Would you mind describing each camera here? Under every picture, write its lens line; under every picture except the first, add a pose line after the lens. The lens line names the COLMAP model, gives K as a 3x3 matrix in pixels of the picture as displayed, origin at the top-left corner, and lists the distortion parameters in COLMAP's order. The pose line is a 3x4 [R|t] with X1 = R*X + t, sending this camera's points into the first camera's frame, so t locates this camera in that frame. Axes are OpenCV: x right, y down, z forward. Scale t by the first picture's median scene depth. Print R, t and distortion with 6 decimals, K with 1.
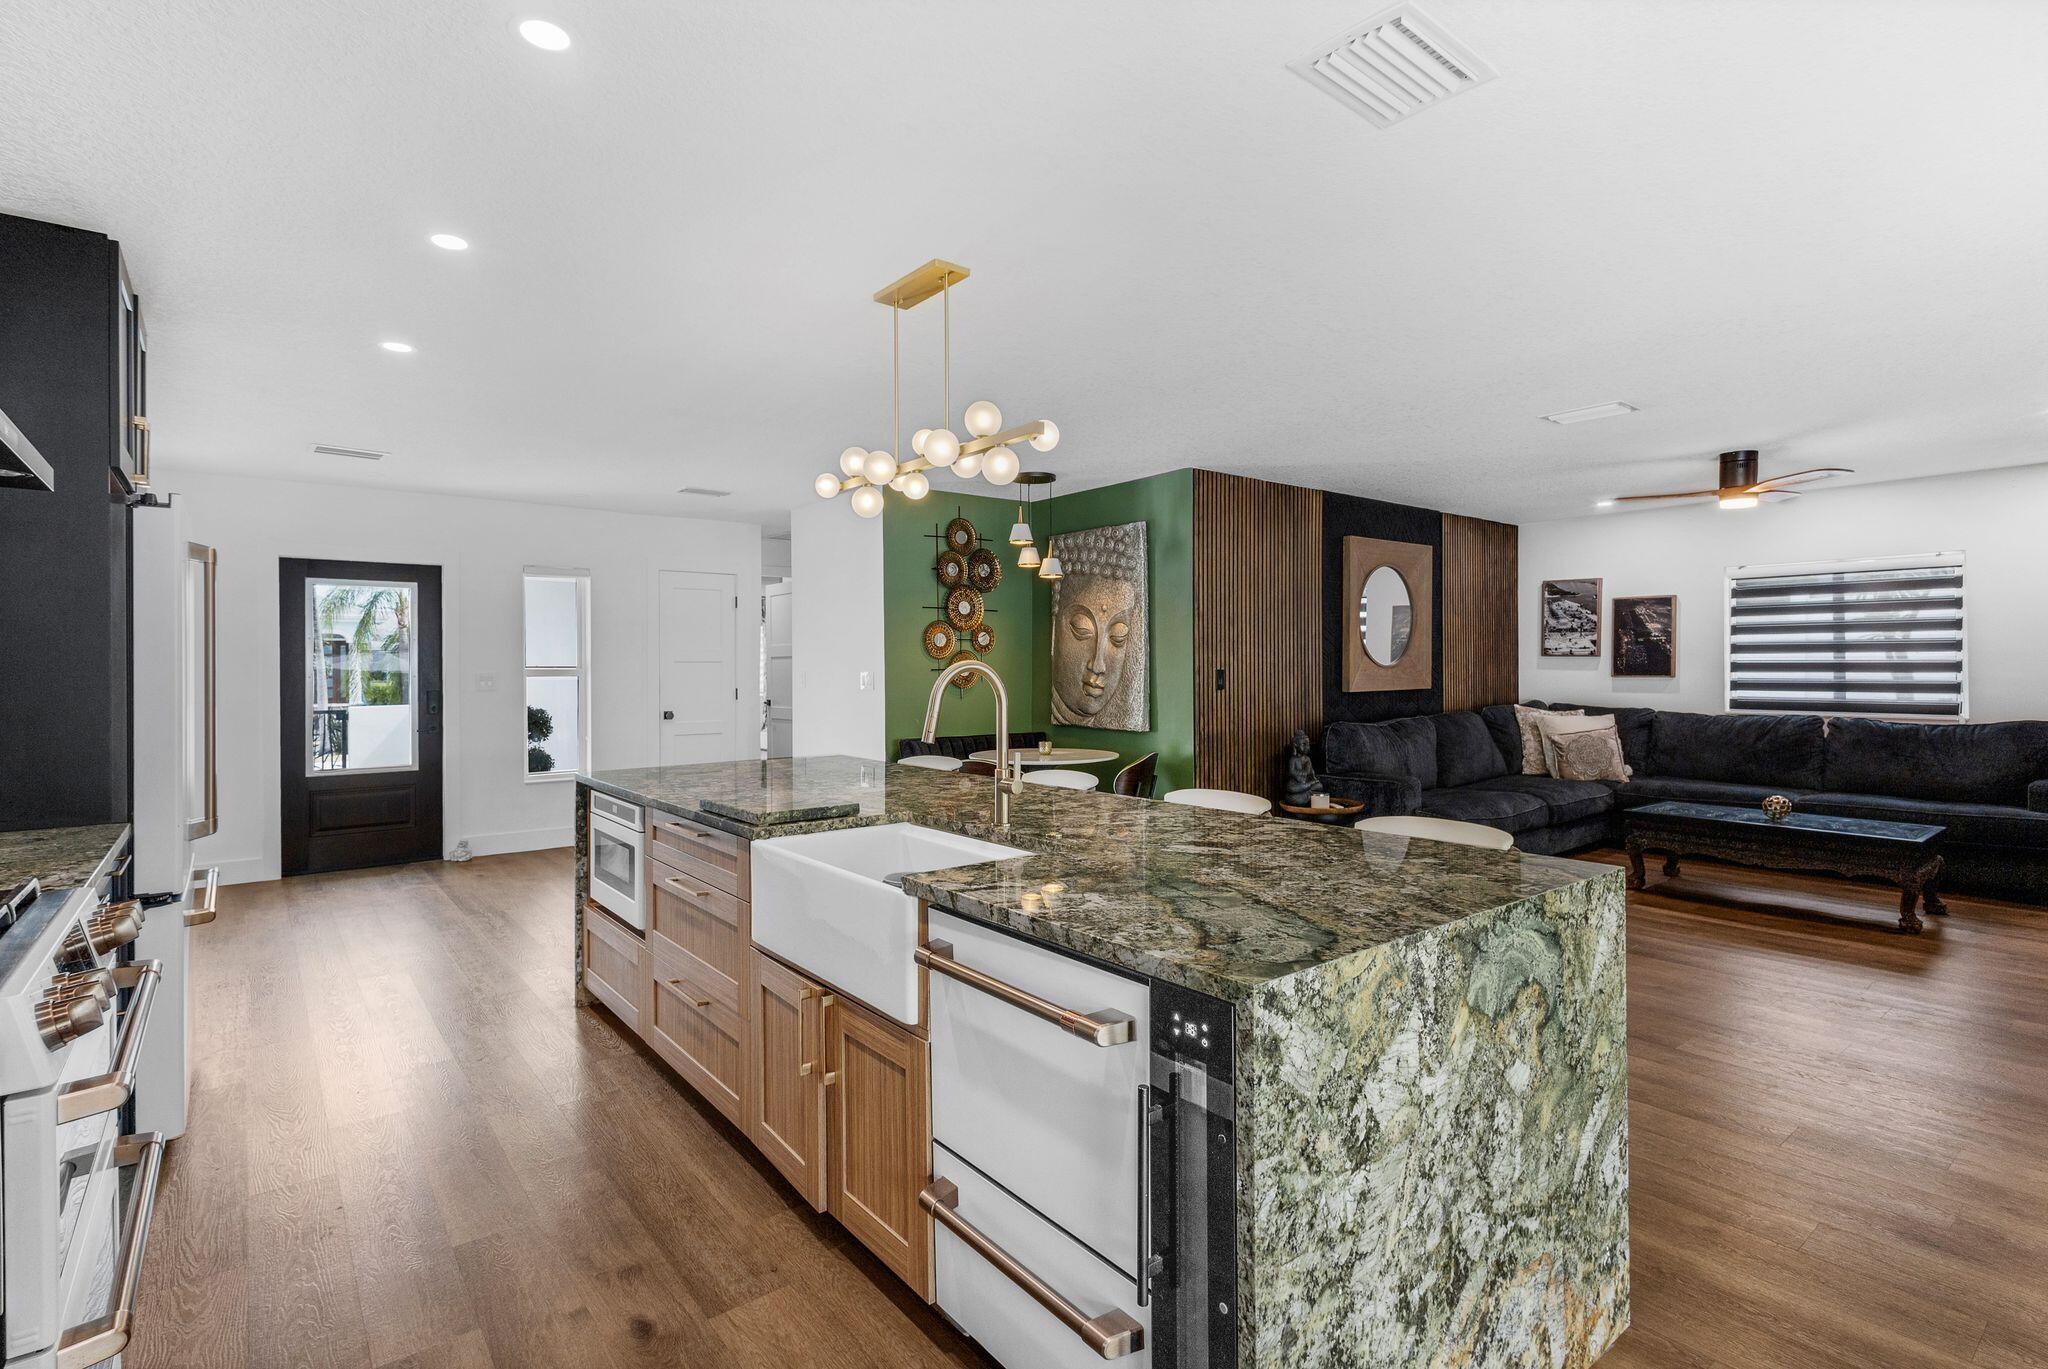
lens RADIAL K [[987.0, 0, 1020.9], [0, 987.0, 673.7], [0, 0, 1]] dist [-0.002043, 0.000943]
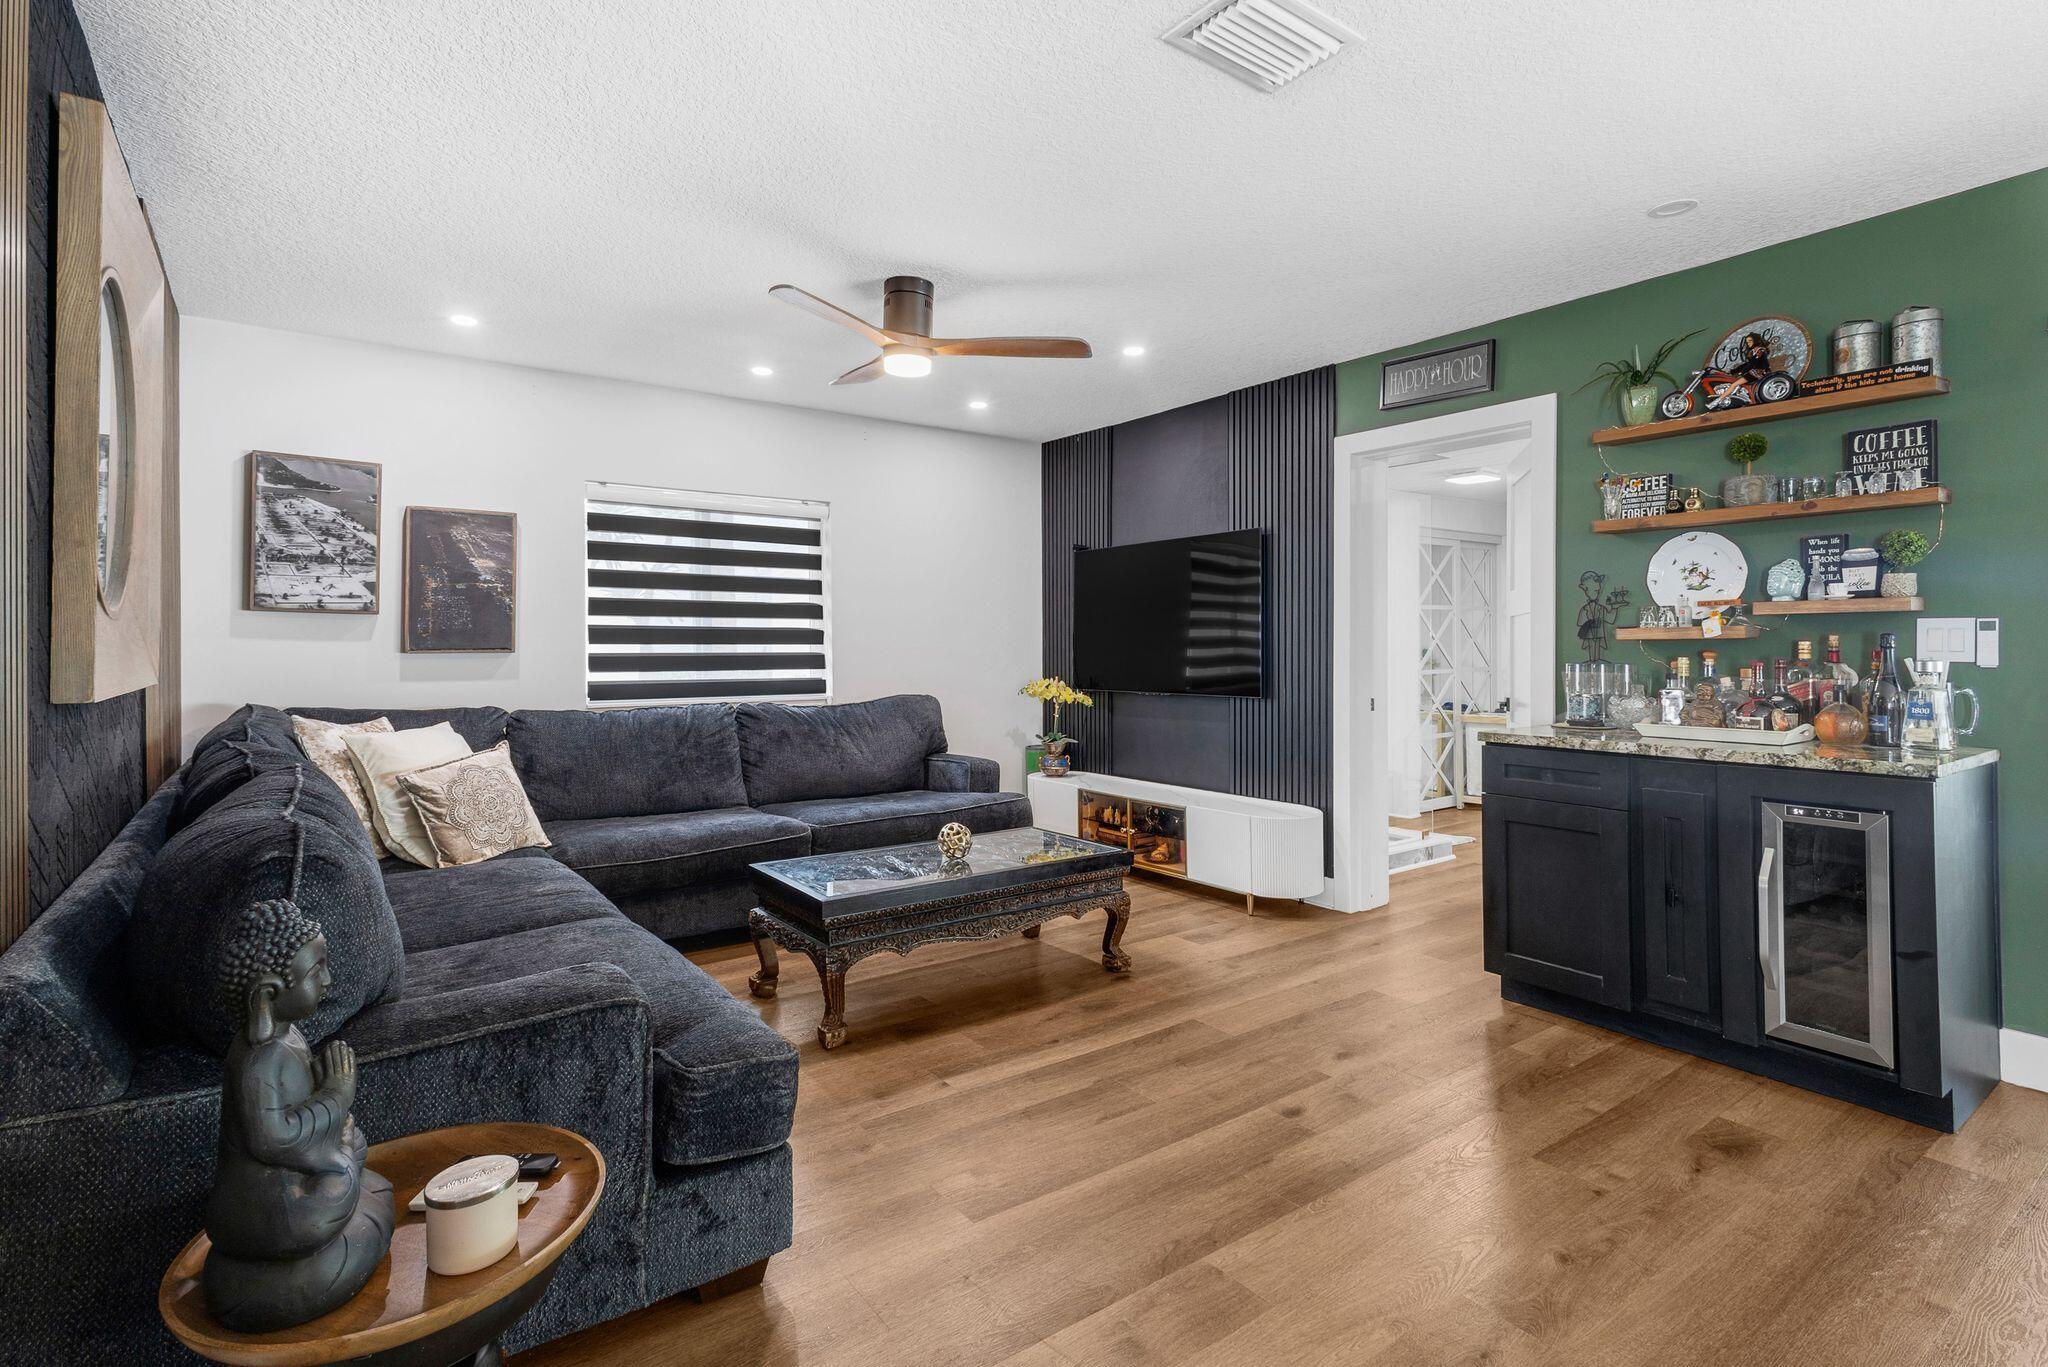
lens RADIAL K [[987.0, 0, 1024.0], [0, 987.0, 687.3], [0, 0, 1]] dist [-0.002043, 0.000943]
pose [[0.051410, -0.038052, 0.997952, 0.081406], [0.010200, 0.999242, 0.037575, 0.005240], [-0.998626, 0.008247, 0.051759, 0.648325]]
